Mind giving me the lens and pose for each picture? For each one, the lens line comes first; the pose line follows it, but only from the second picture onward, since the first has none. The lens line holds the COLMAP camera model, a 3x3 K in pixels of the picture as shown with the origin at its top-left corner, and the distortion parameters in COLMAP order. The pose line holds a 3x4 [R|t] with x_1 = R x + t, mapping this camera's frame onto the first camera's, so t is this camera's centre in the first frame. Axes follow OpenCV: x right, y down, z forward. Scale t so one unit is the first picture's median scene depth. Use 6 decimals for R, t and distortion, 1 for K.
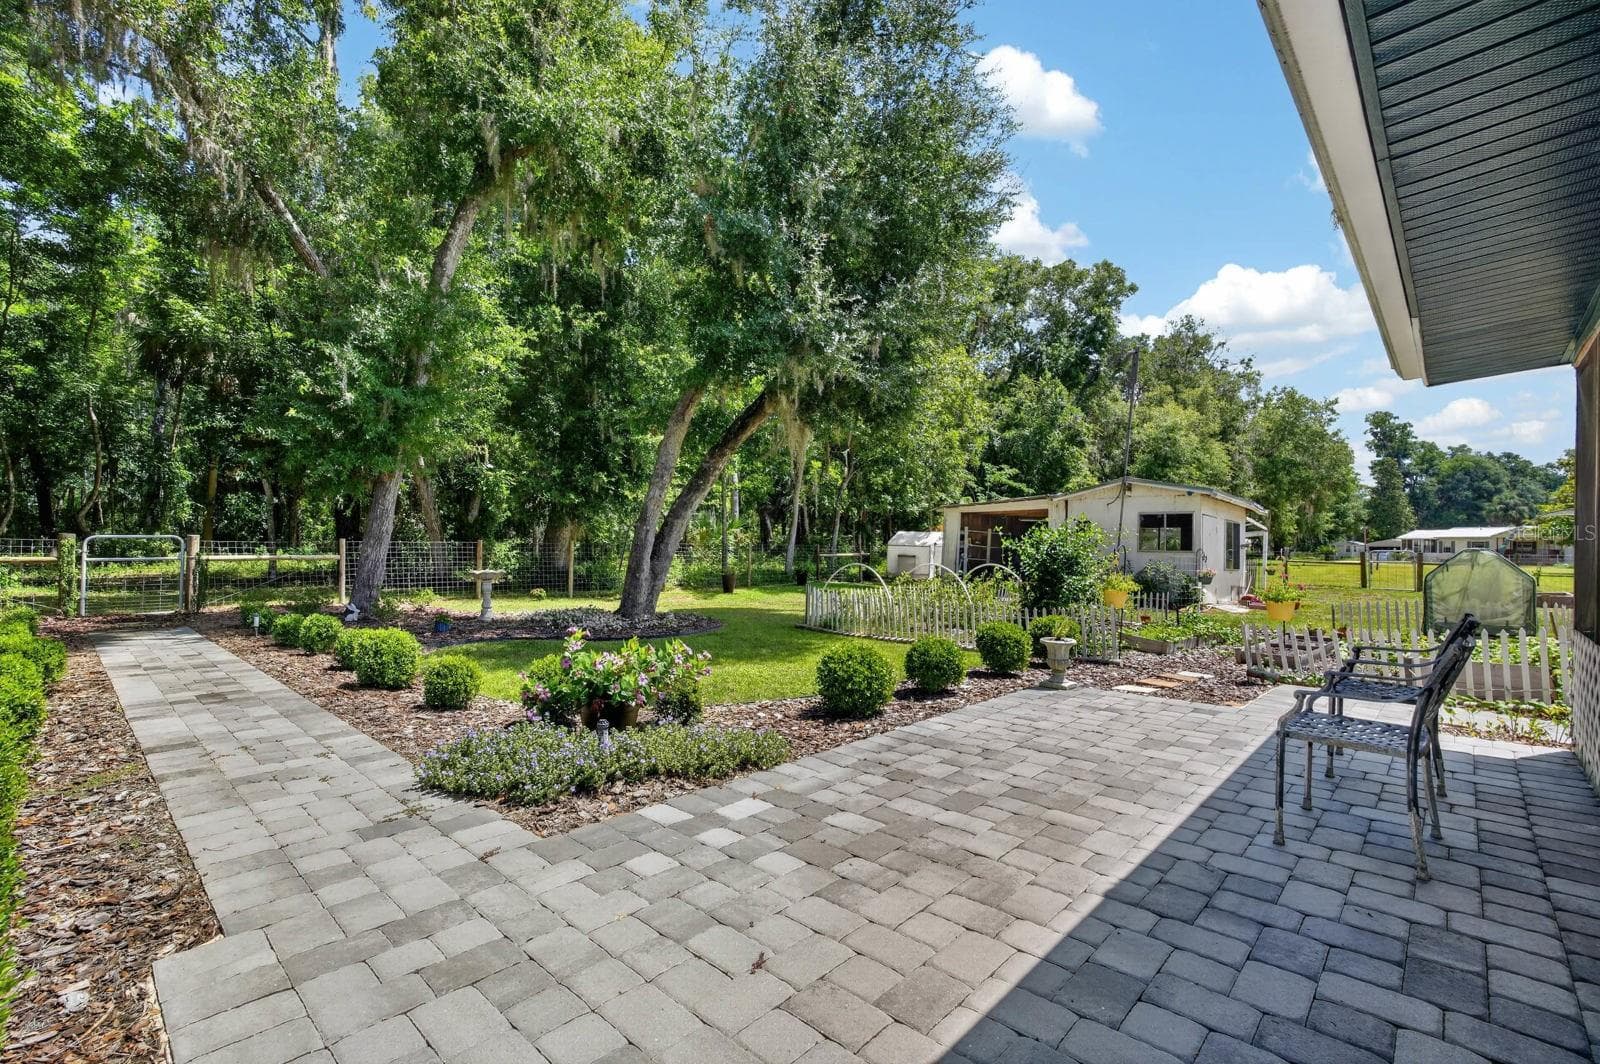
lens RADIAL K [[673.9, 0, 796.9], [0, 673.9, 527.8], [0, 0, 1]] dist [-0.002612, -0.000661]
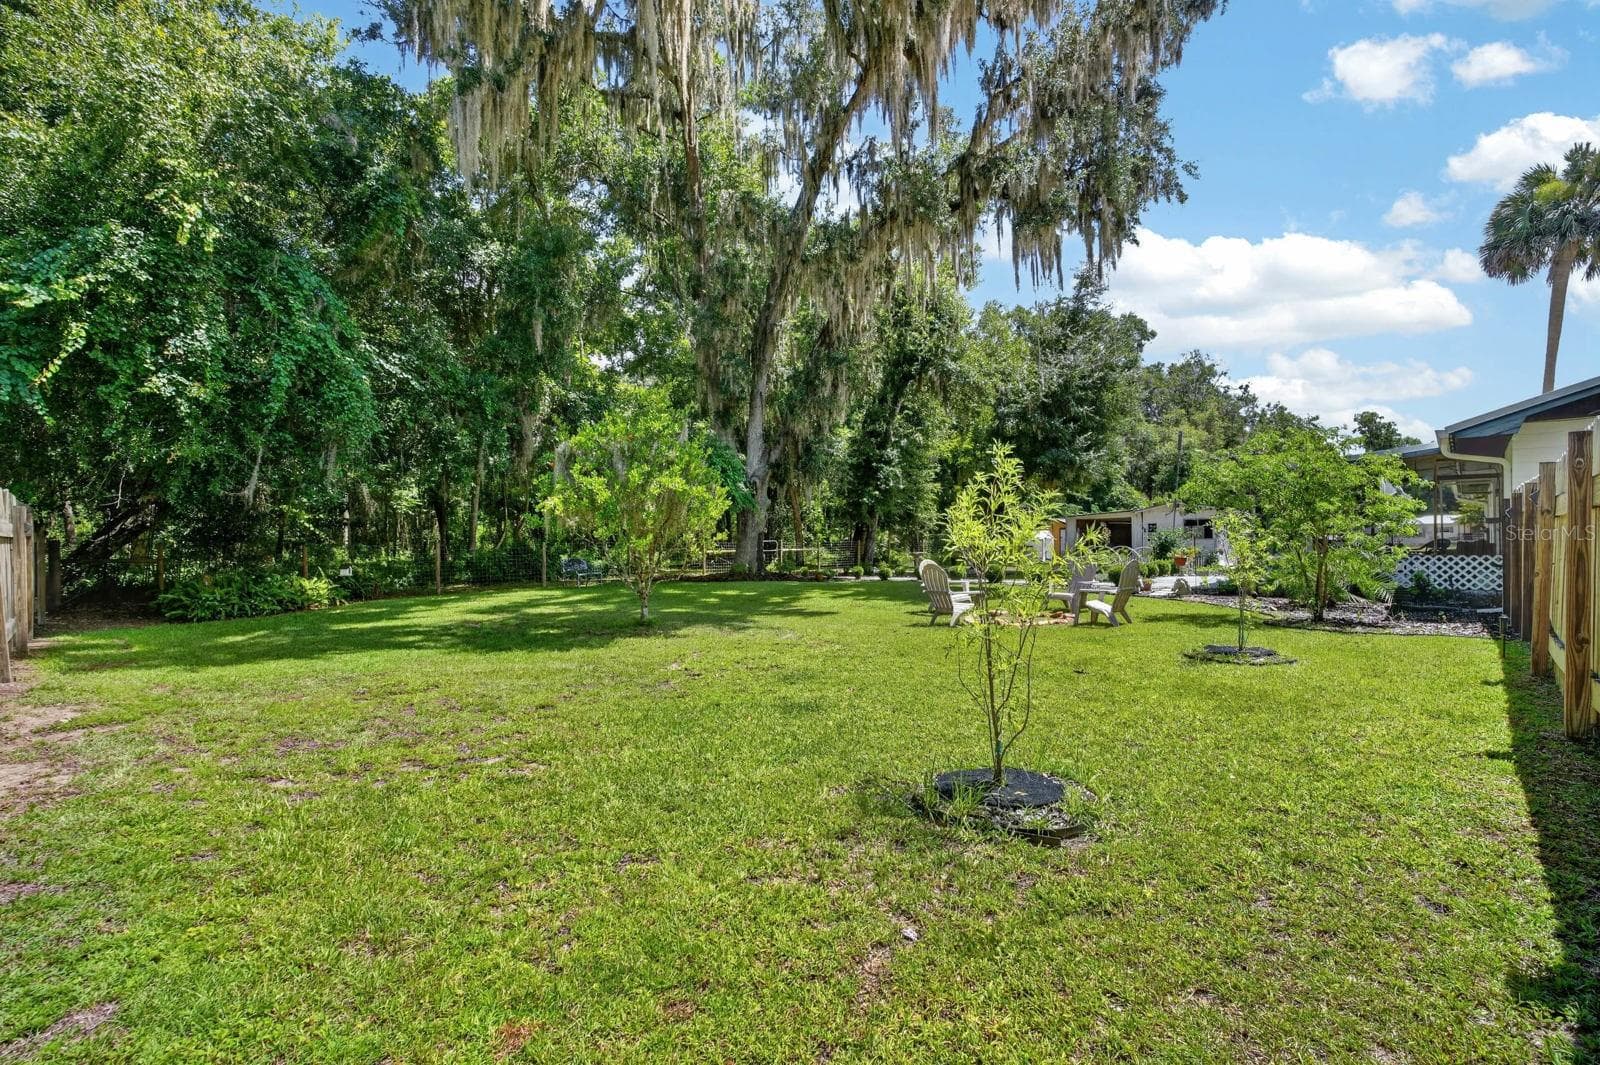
lens RADIAL K [[692.9, 0, 801.7], [0, 692.9, 538.8], [0, 0, 1]] dist [-0.000777, -0.000207]
pose [[0.999481, -0.029996, 0.011780, -0.130770], [0.029892, 0.999513, 0.008978, -0.003197], [-0.012044, -0.008621, 0.999890, -0.206015]]
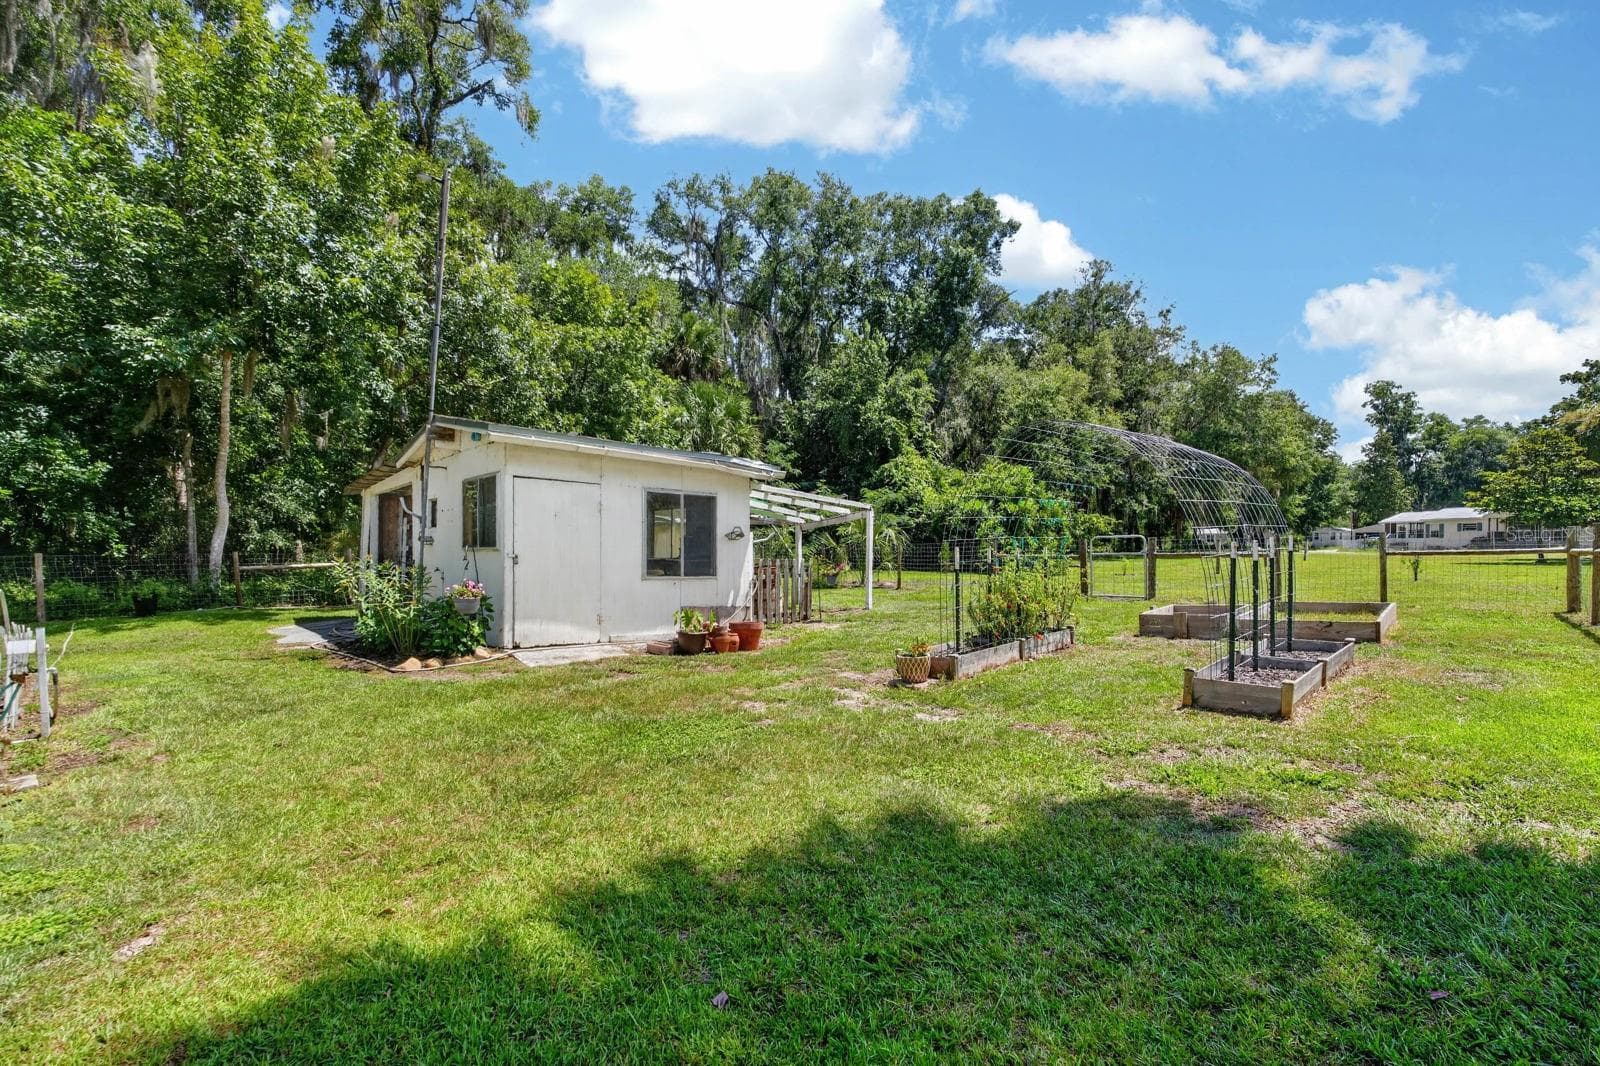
lens RADIAL K [[692.9, 0, 801.7], [0, 692.9, 539.3], [0, 0, 1]] dist [-0.000777, -0.000207]
pose [[0.999479, -0.024626, -0.020861, 0.183186], [0.024942, 0.999576, 0.015015, 0.005810], [0.020483, -0.015528, 0.999670, 0.104857]]
